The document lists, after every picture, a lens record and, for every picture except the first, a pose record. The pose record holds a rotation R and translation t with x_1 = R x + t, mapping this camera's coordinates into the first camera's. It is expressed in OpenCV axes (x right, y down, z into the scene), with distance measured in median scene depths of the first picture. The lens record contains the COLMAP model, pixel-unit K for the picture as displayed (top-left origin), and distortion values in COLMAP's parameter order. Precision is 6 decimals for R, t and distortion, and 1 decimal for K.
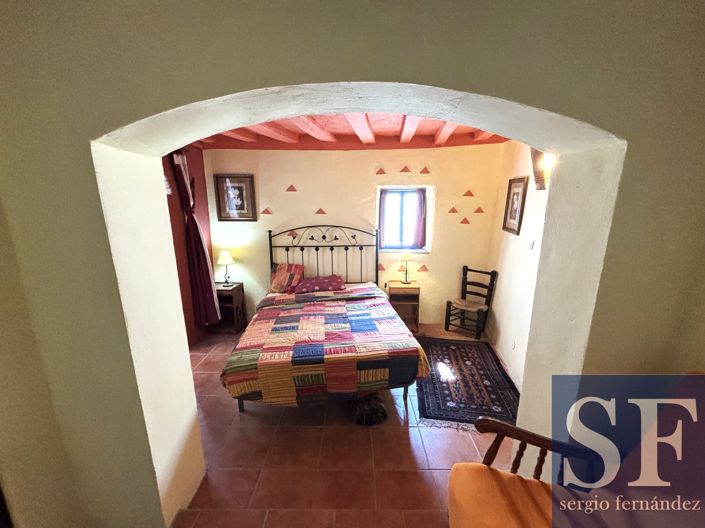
lens RADIAL K [[283.4, 0, 354.2], [0, 283.4, 268.3], [0, 0, 1]] dist [0.004745, -0.001459]
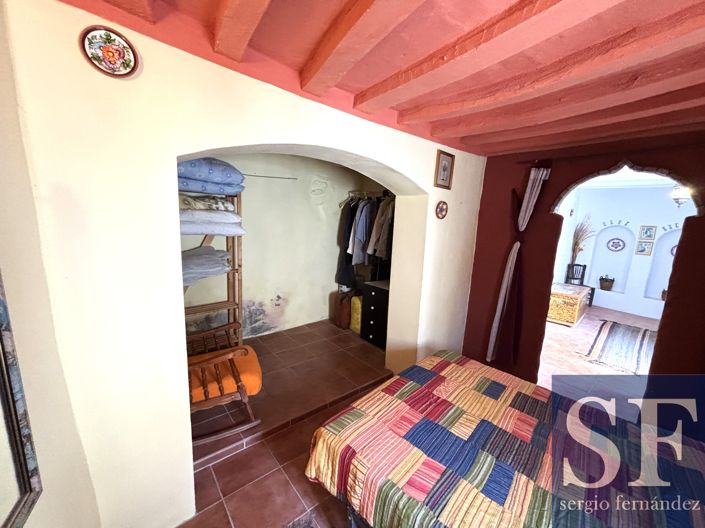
lens RADIAL K [[283.4, 0, 353.9], [0, 283.4, 263.8], [0, 0, 1]] dist [0.004745, -0.001459]
pose [[-0.759069, 0.076025, -0.646556, 0.333671], [-0.182969, 0.928212, 0.323952, -0.180397], [0.624770, 0.364202, -0.690666, 0.792512]]
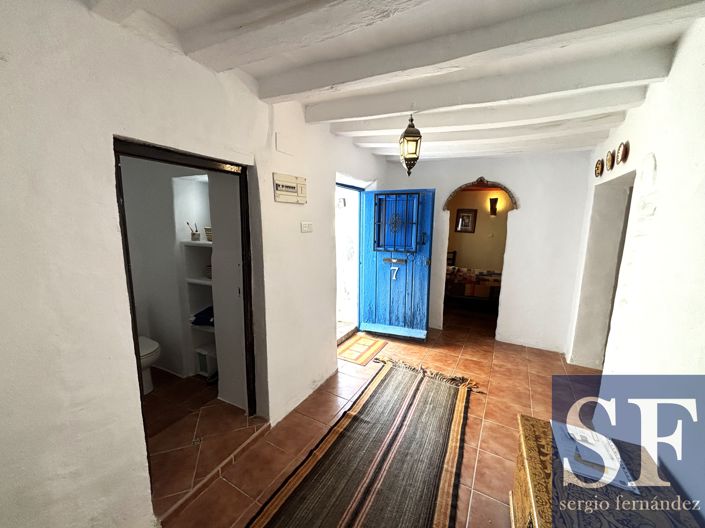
lens RADIAL K [[283.4, 0, 354.8], [0, 283.4, 262.6], [0, 0, 1]] dist [0.004745, -0.001459]
pose [[0.481286, -0.116355, 0.868807, -1.654809], [0.170600, 0.984632, 0.037361, -0.110394], [-0.859802, 0.130237, 0.493740, 0.582605]]
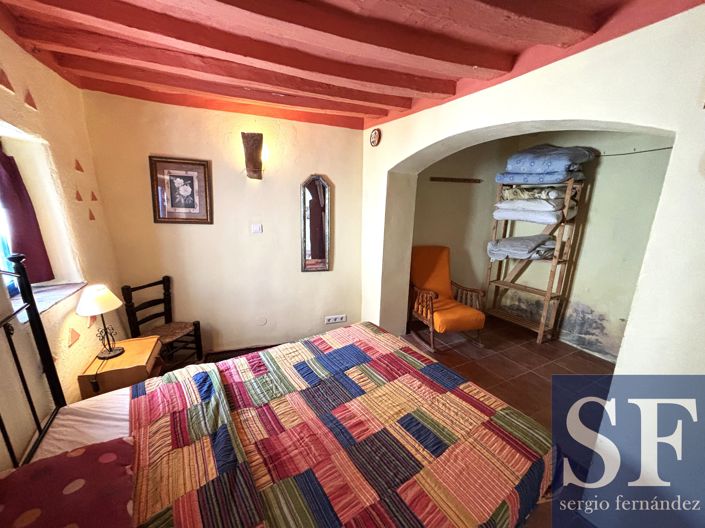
lens RADIAL K [[283.4, 0, 354.0], [0, 283.4, 263.8], [0, 0, 1]] dist [0.004745, -0.001459]
pose [[-0.479106, -0.197483, 0.855253, -0.381104], [0.167848, 0.935769, 0.310102, -0.168392], [-0.861559, 0.292124, -0.415186, 0.835804]]
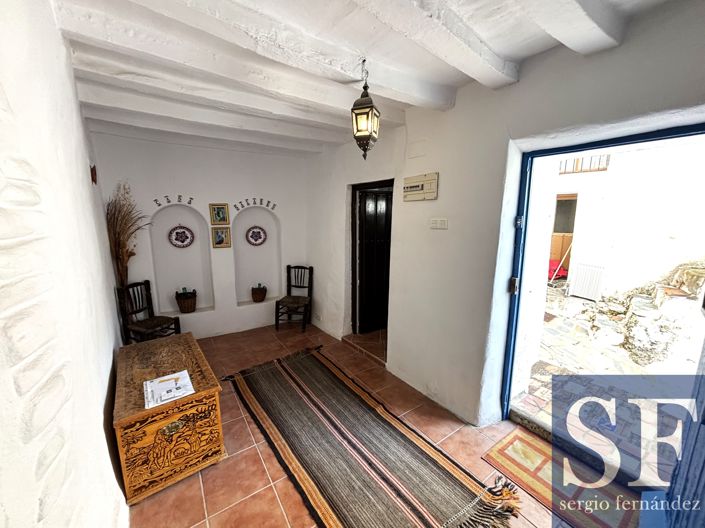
lens RADIAL K [[283.4, 0, 349.4], [0, 283.4, 263.7], [0, 0, 1]] dist [0.004745, -0.001459]
pose [[0.557745, 0.147415, -0.816816, -0.708718], [-0.181318, 0.981973, 0.053412, -0.097183], [0.809965, 0.118313, 0.574420, 0.487168]]
